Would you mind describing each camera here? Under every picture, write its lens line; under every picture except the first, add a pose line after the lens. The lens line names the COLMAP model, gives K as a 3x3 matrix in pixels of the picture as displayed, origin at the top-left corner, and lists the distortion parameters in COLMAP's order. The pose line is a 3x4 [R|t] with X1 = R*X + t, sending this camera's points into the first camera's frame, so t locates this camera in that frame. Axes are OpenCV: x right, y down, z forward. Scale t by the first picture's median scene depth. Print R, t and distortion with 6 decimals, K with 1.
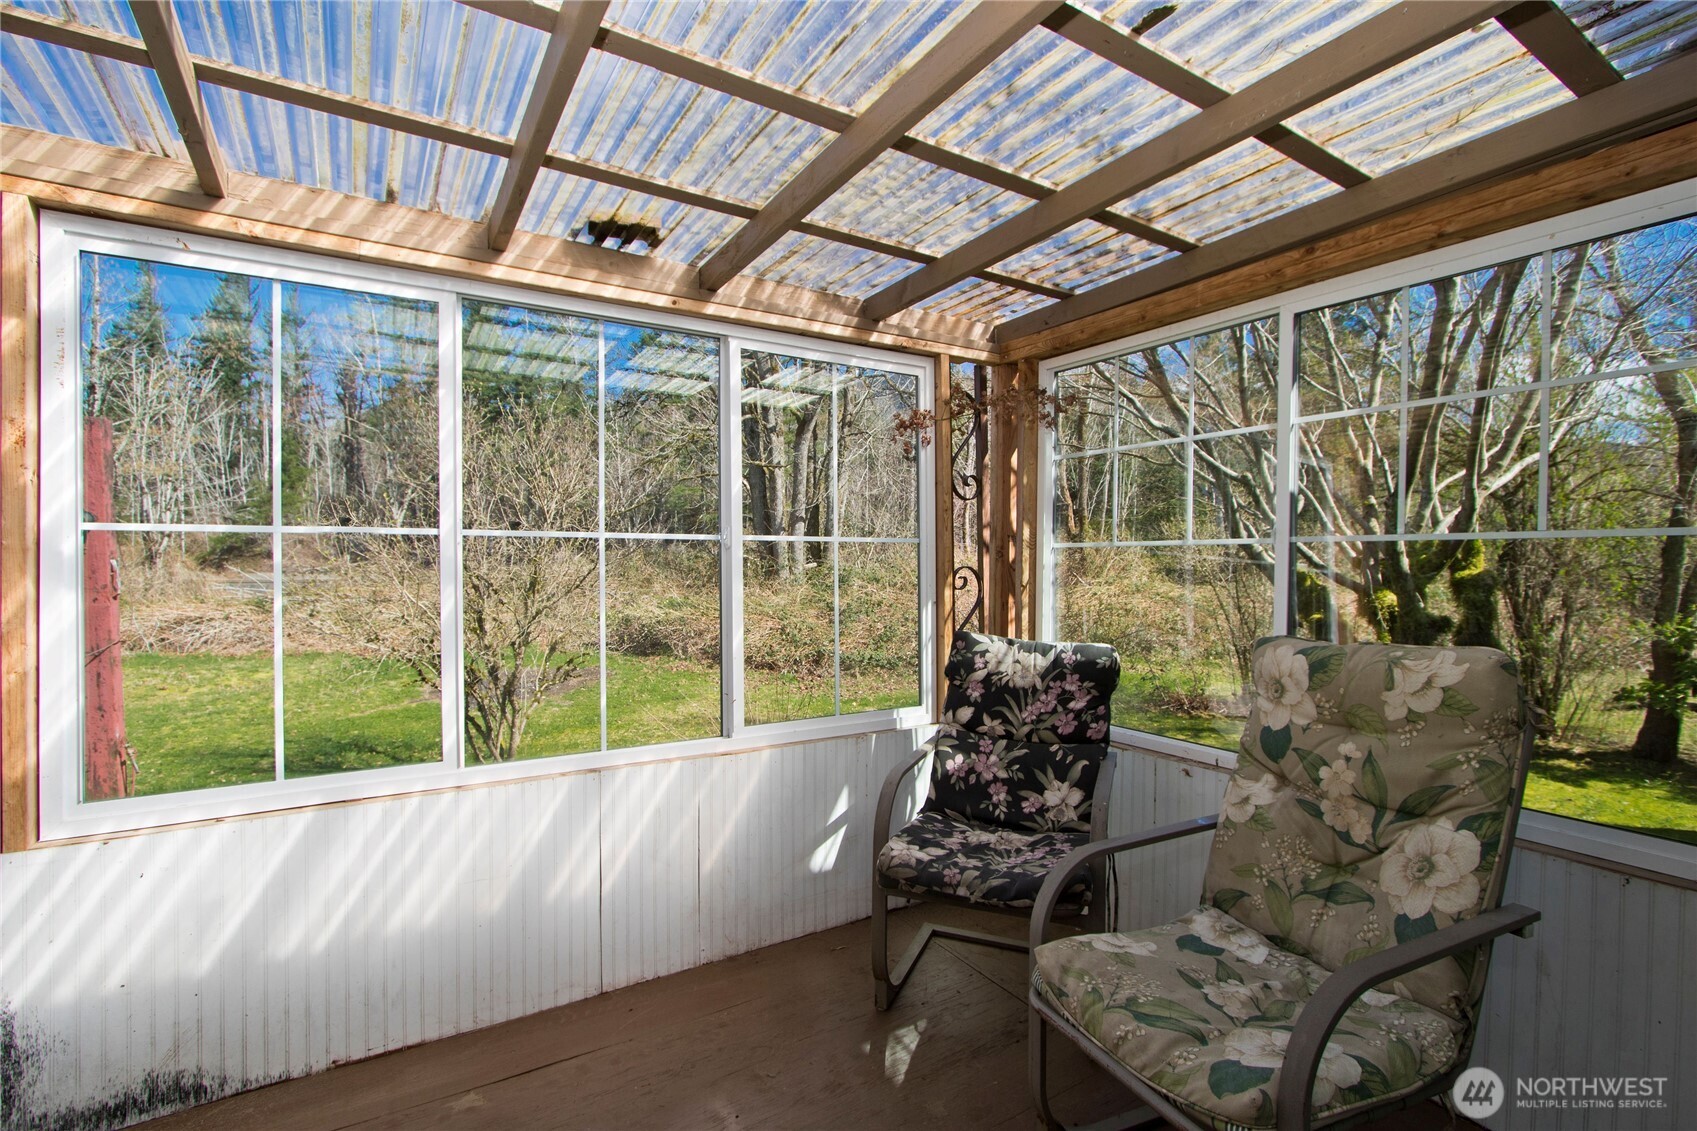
lens RADIAL K [[786.8, 0, 848.5], [0, 786.8, 565.5], [0, 0, 1]] dist [-0.002395, -0.000667]
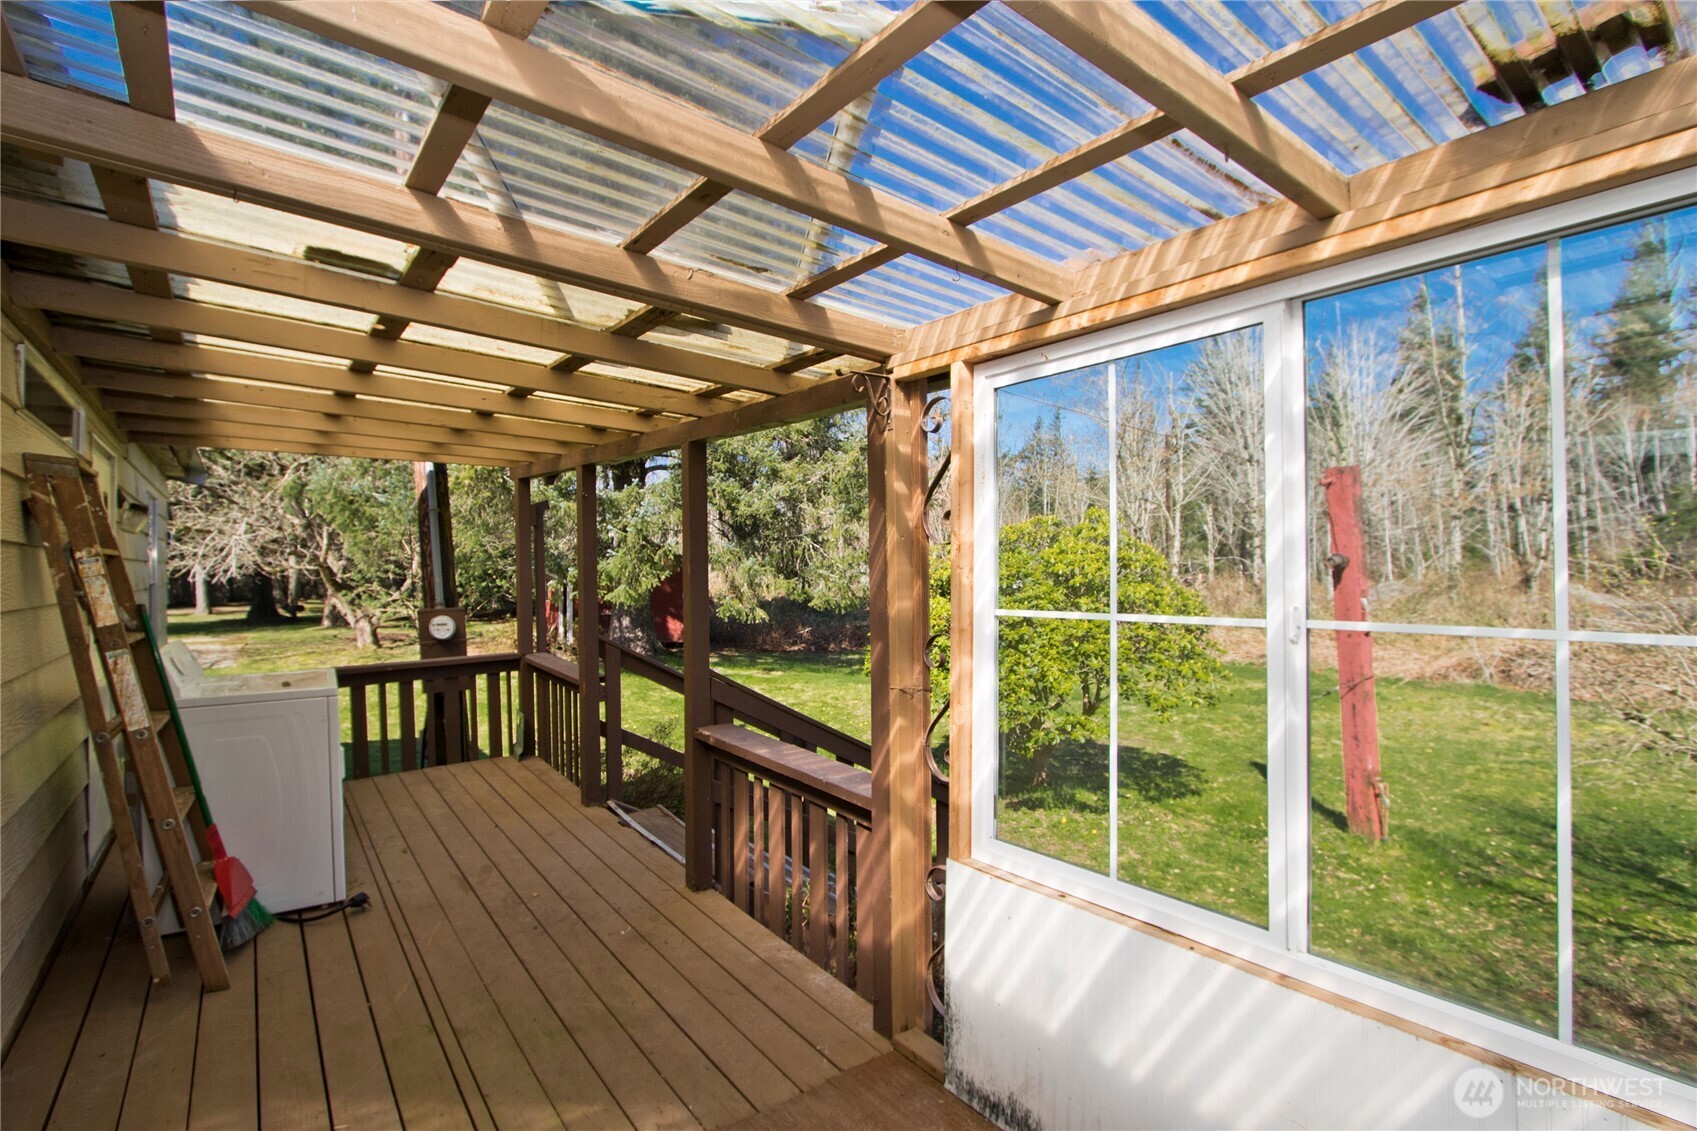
lens RADIAL K [[824.9, 0, 848.5], [0, 824.9, 565.5], [0, 0, 1]] dist [-0.016091, -0.000448]
pose [[0.081269, -0.007446, -0.996664, 0.214570], [-0.007373, 0.999940, -0.008072, -0.083578], [0.996665, 0.008005, 0.081209, 0.496852]]
